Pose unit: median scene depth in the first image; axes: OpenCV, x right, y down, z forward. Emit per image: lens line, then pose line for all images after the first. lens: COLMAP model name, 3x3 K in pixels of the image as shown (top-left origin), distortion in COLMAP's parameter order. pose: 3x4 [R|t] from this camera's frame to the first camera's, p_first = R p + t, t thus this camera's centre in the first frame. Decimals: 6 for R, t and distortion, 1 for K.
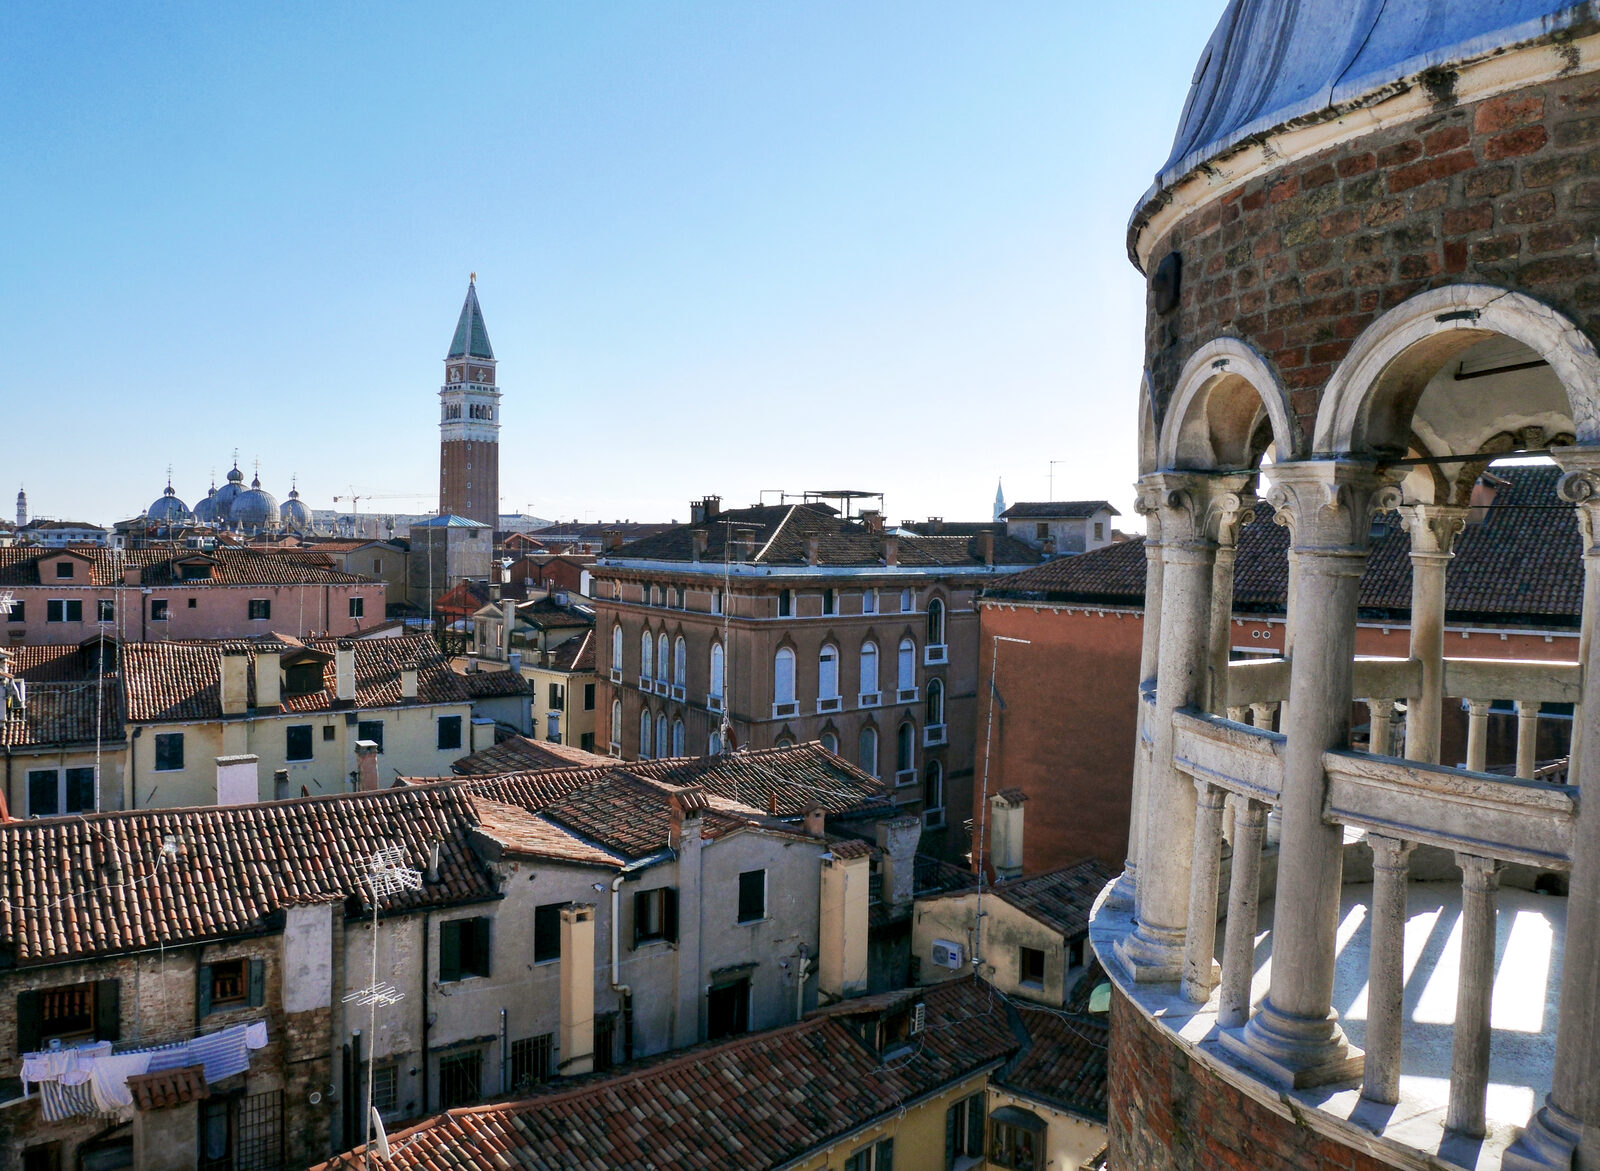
lens RADIAL K [[1215.6, 0, 784.2], [0, 1215.6, 563.7], [0, 0, 1]] dist [-0.072193, 0.026335]
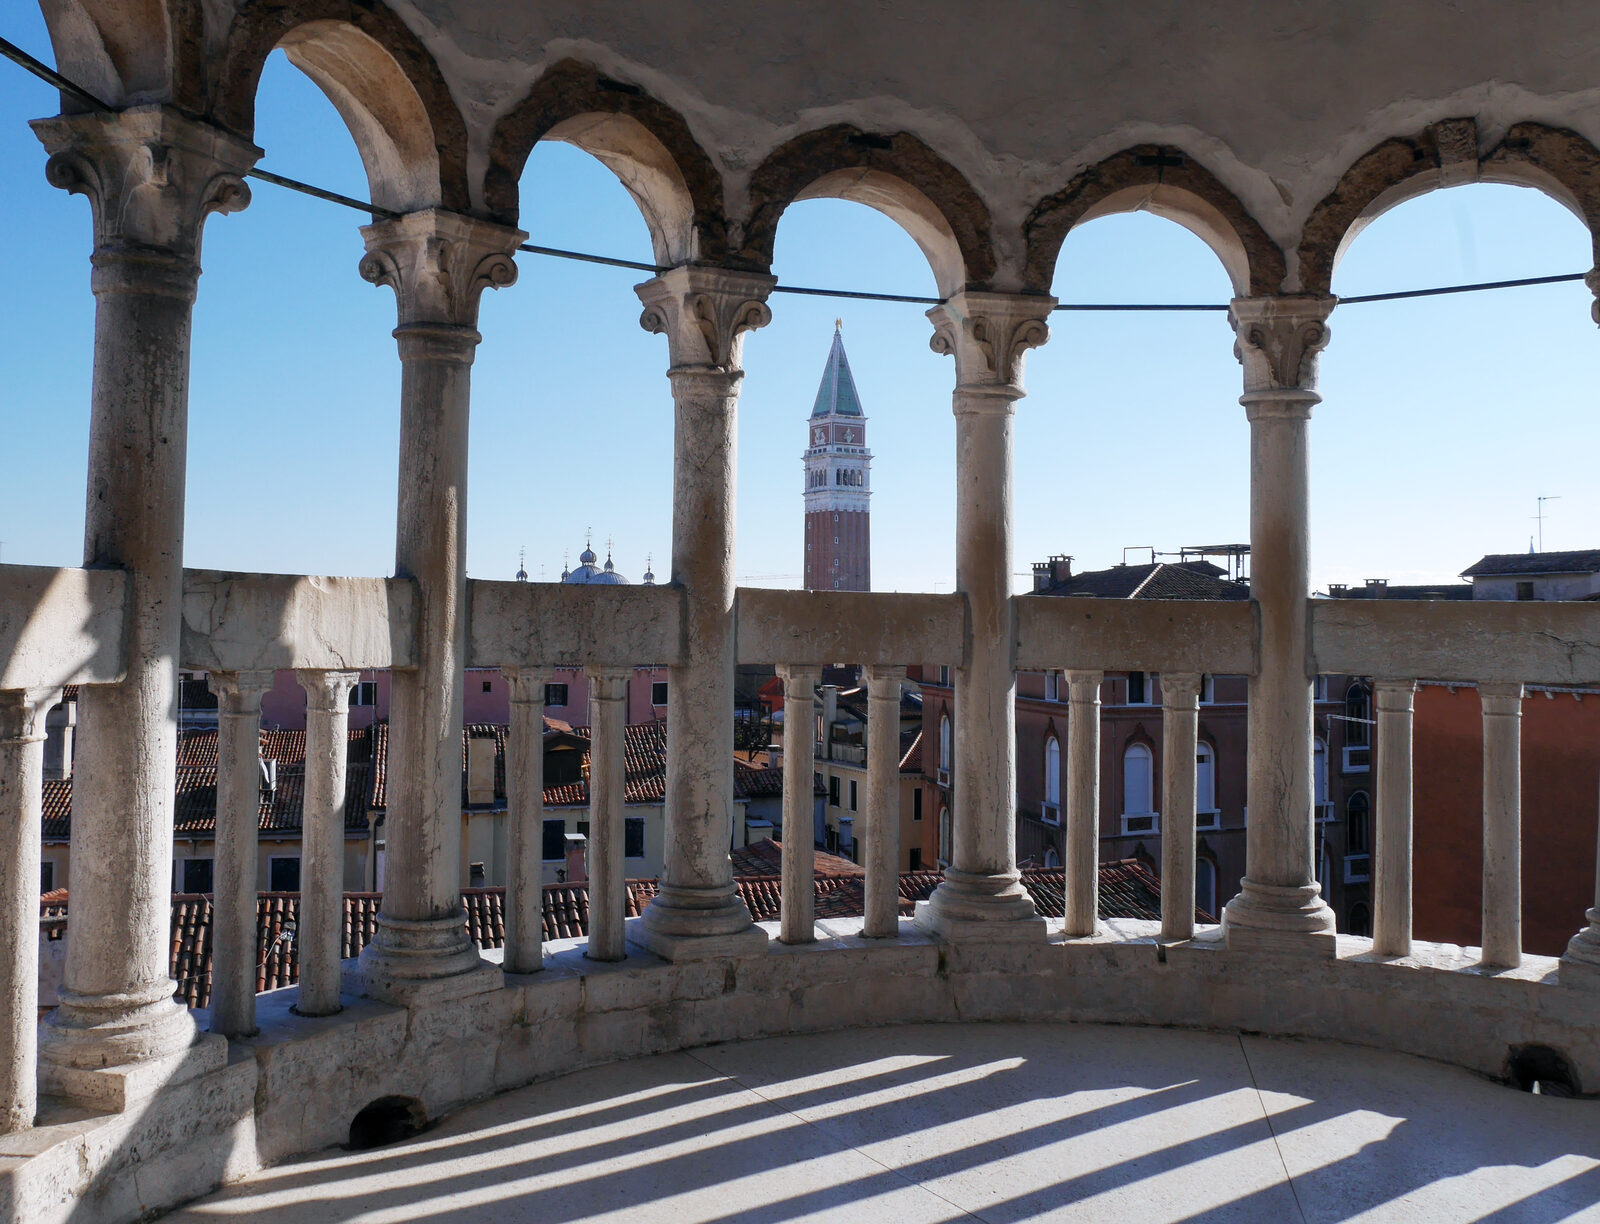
lens RADIAL K [[1431.5, 0, 723.3], [0, 1431.5, 569.7], [0, 0, 1]] dist [-0.040681, 0.038681]
pose [[0.939126, -0.021742, -0.342884, 0.125190], [0.000828, 0.998136, -0.061022, 0.024868], [0.343572, 0.057023, 0.937394, 0.080634]]
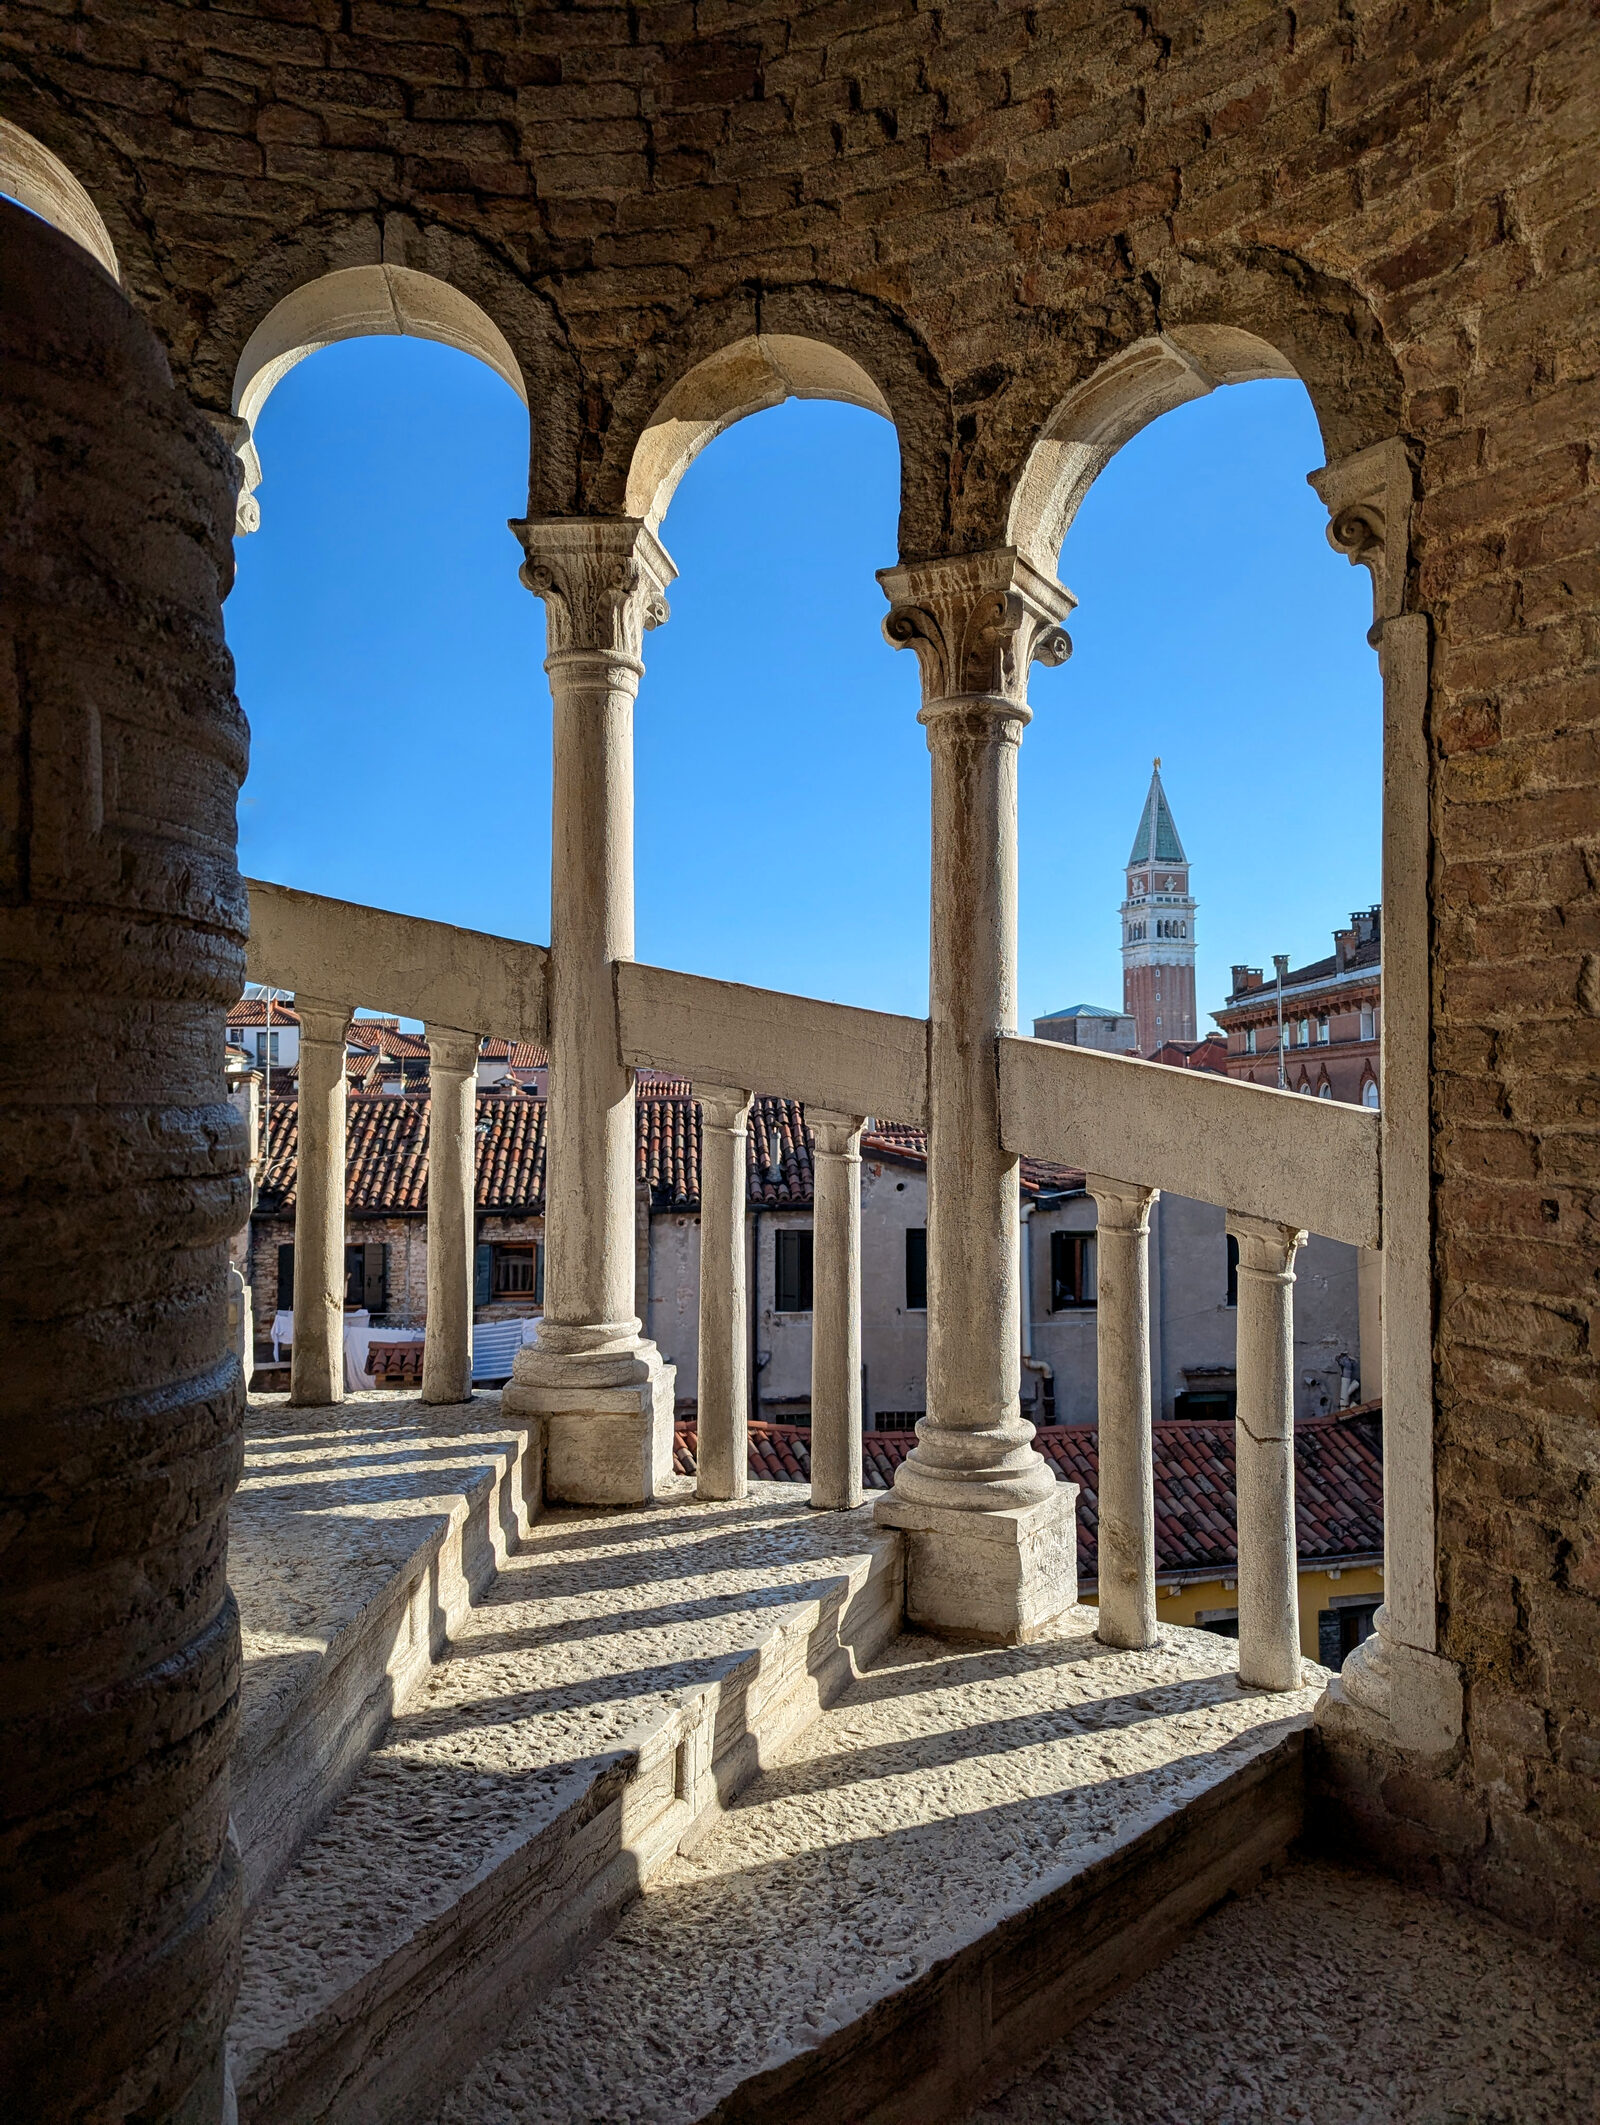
lens RADIAL K [[1492.8, 0, 803.1], [0, 1492.8, 1070.5], [0, 0, 1]] dist [0.060245, -0.042295]
pose [[0.871269, -0.038063, -0.489328, 0.165307], [0.010126, 0.998170, -0.059615, 0.208297], [0.490702, 0.046986, 0.870060, 0.141945]]
